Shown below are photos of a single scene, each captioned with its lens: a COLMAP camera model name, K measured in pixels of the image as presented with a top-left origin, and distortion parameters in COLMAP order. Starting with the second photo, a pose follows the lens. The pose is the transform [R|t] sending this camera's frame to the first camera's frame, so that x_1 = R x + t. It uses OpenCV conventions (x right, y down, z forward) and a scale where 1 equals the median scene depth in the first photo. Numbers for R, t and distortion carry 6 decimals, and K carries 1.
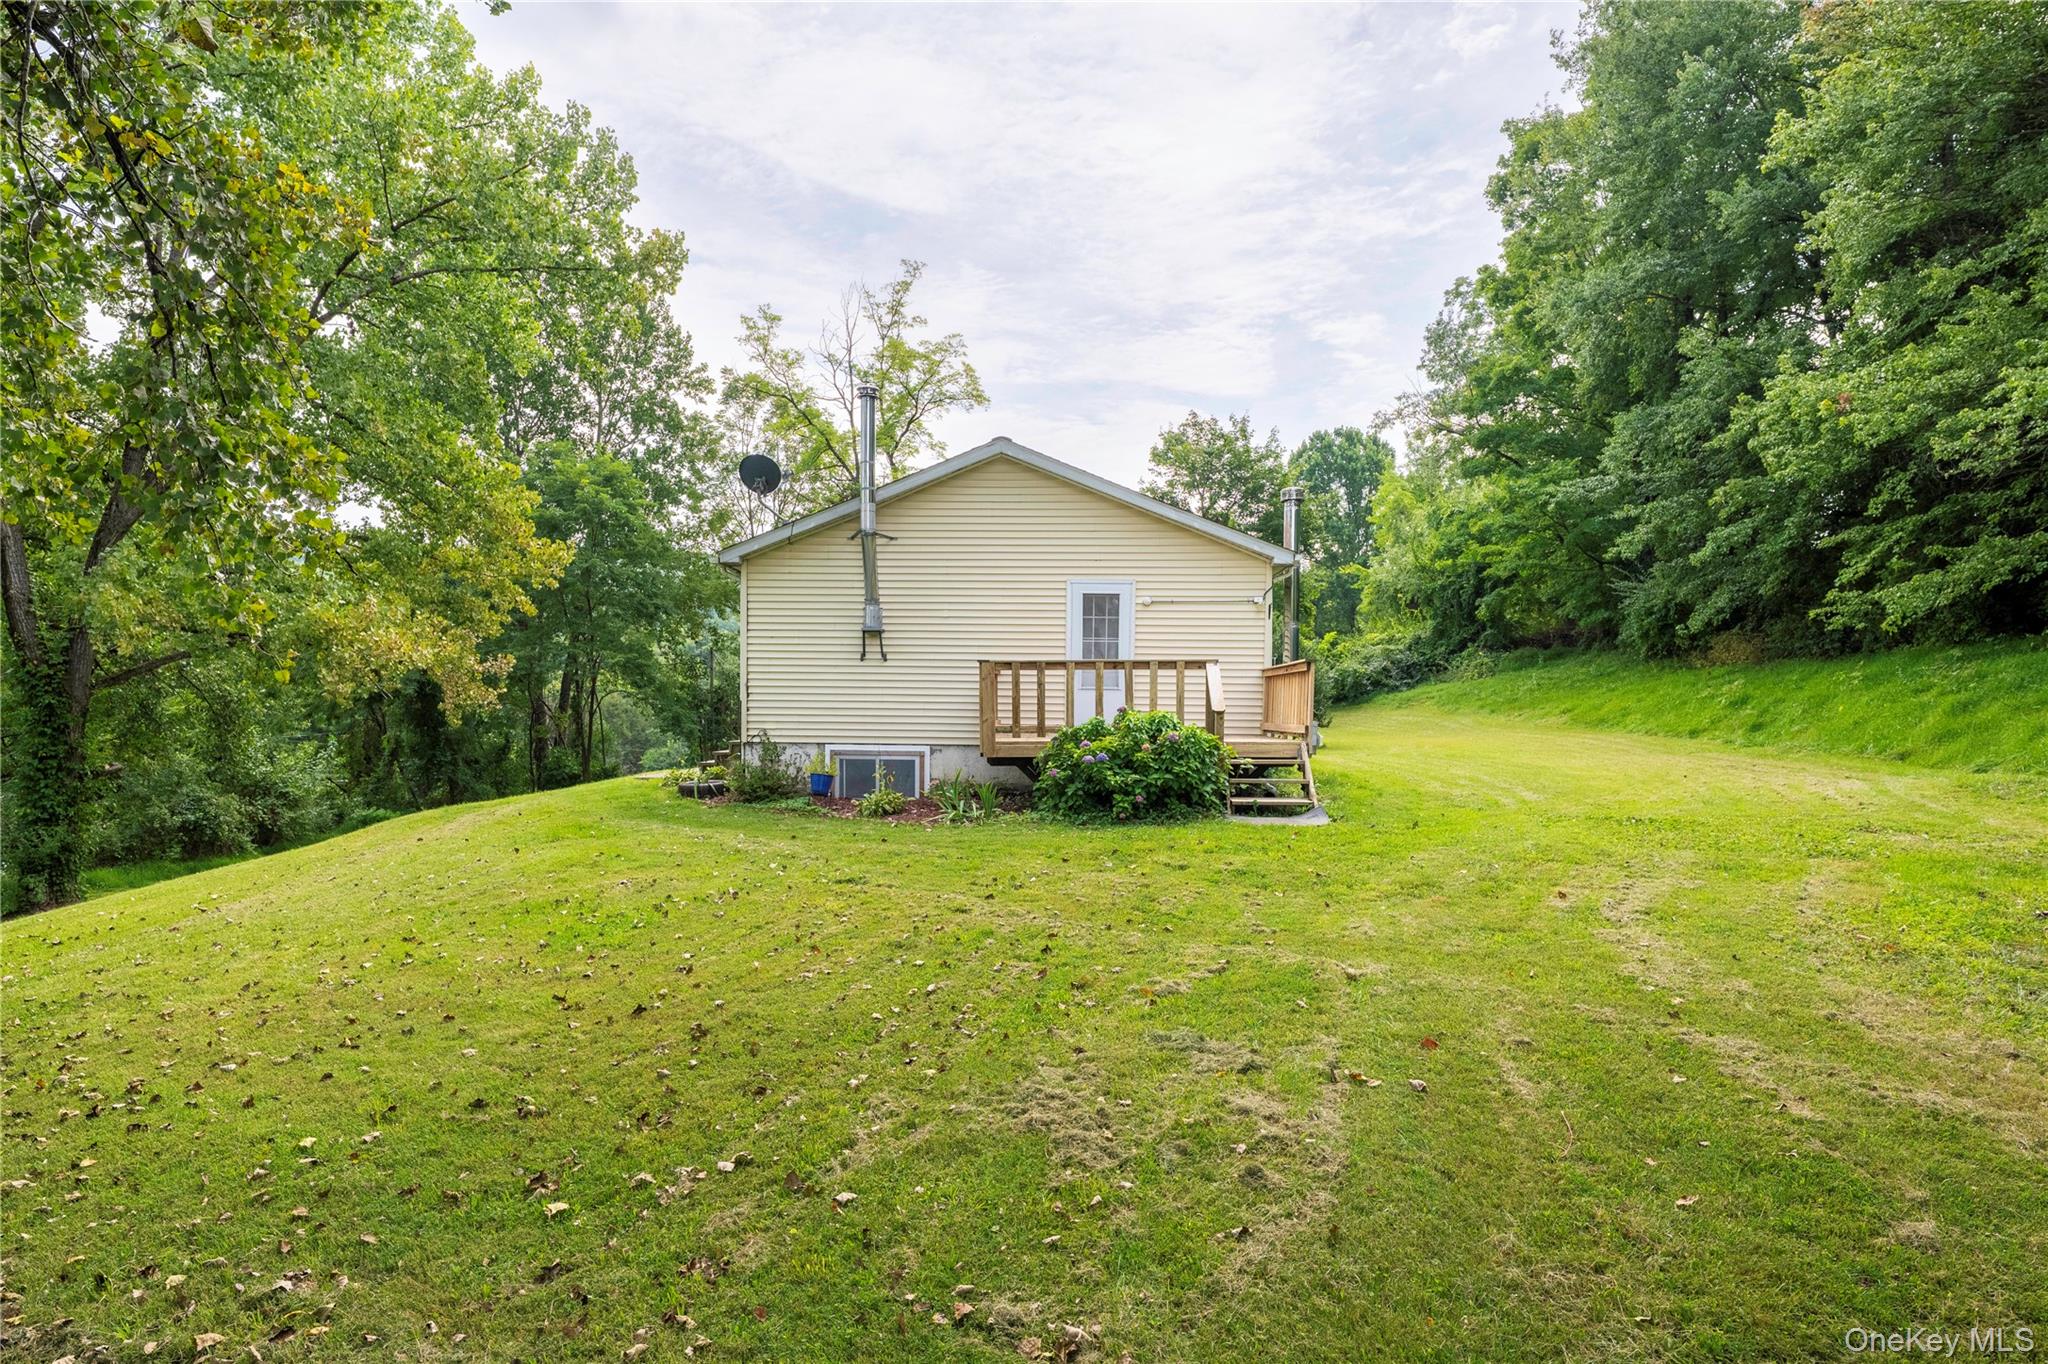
lens RADIAL K [[1035.3, 0, 1024.0], [0, 1035.3, 682.0], [0, 0, 1]] dist [0.001033, 0.001145]
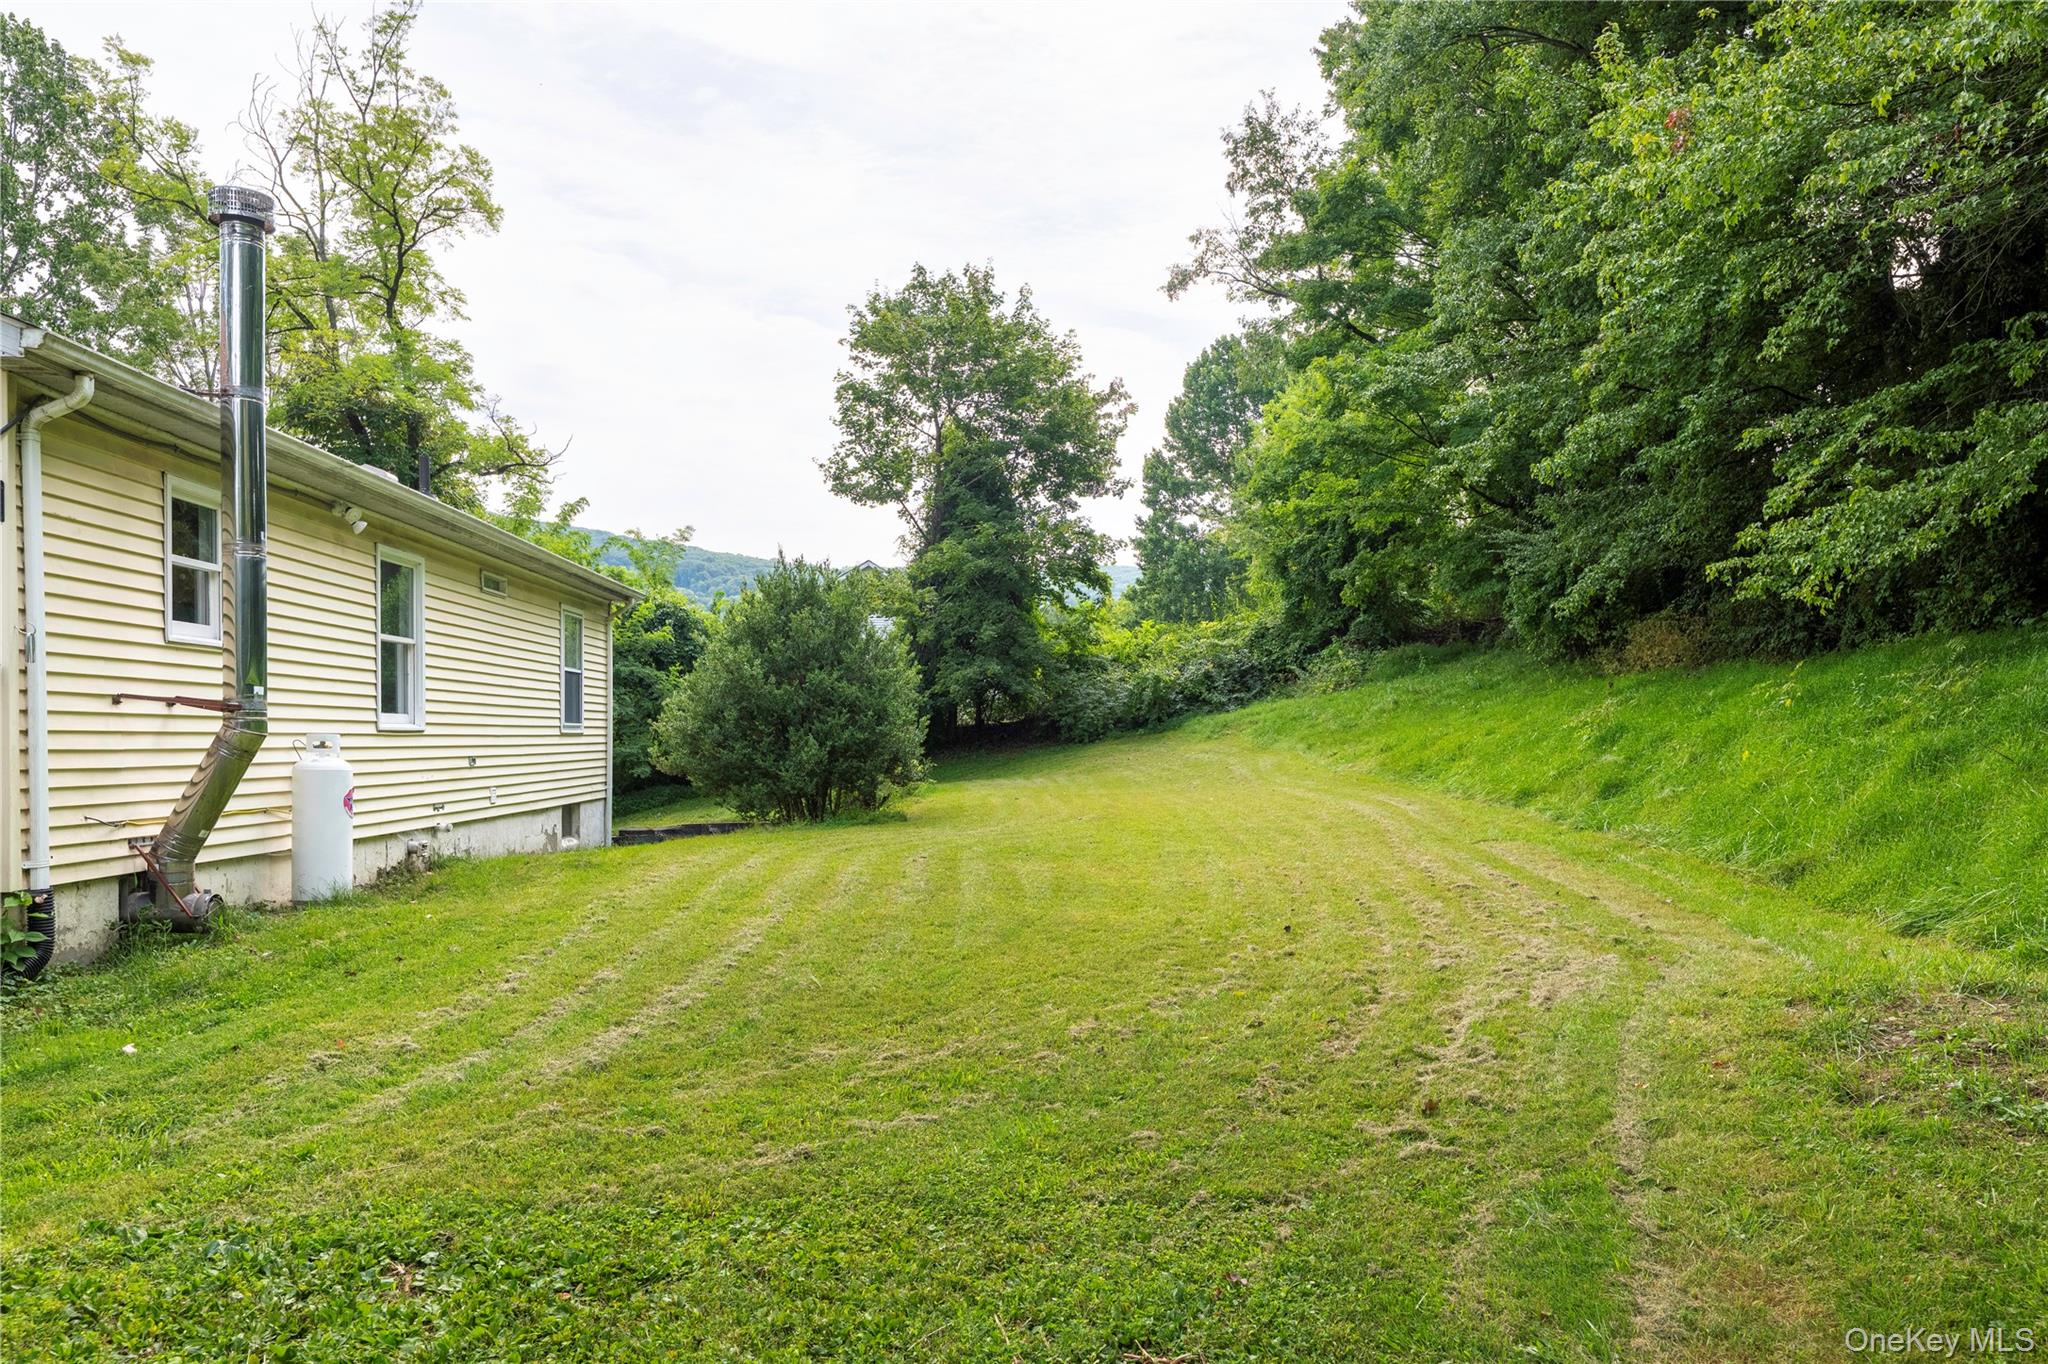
lens RADIAL K [[1432.2, 0, 1024.0], [0, 1432.2, 682.0], [0, 0, 1]] dist [0.035624, -0.002720]
pose [[0.995204, 0.003404, 0.097762, 0.270671], [-0.002595, 0.999961, -0.008407, -0.002323], [-0.097786, 0.008113, 0.995174, 0.244548]]
